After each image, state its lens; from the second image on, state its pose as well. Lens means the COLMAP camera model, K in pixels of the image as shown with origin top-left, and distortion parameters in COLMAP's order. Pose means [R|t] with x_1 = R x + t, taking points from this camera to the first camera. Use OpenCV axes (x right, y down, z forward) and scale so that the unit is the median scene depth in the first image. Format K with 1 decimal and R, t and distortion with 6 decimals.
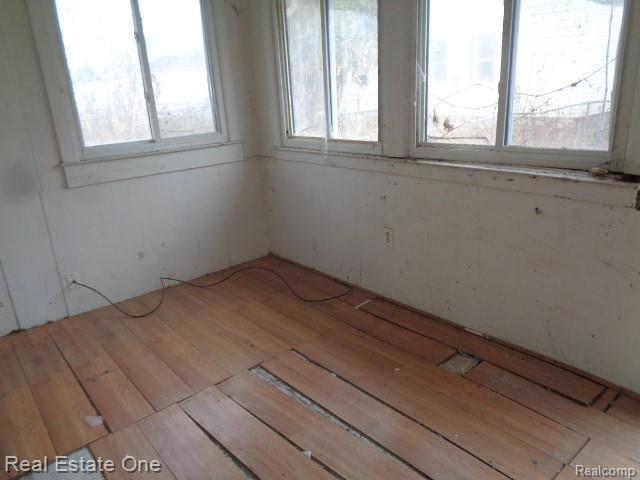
lens RADIAL K [[480.4, 0, 321.1], [0, 480.4, 241.2], [0, 0, 1]] dist [0.001626, -0.001967]
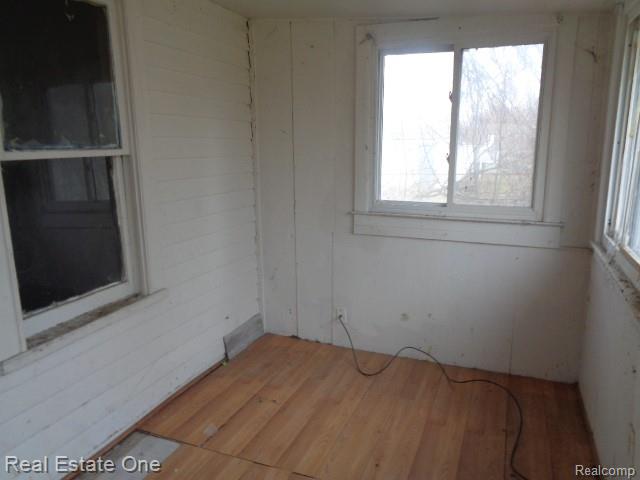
lens RADIAL K [[480.4, 0, 323.3], [0, 480.4, 239.8], [0, 0, 1]] dist [0.001626, -0.001967]
pose [[0.473140, 0.219445, -0.853219, 0.359028], [-0.304408, 0.949552, 0.075417, -0.150107], [0.826725, 0.224044, 0.516072, 0.359864]]
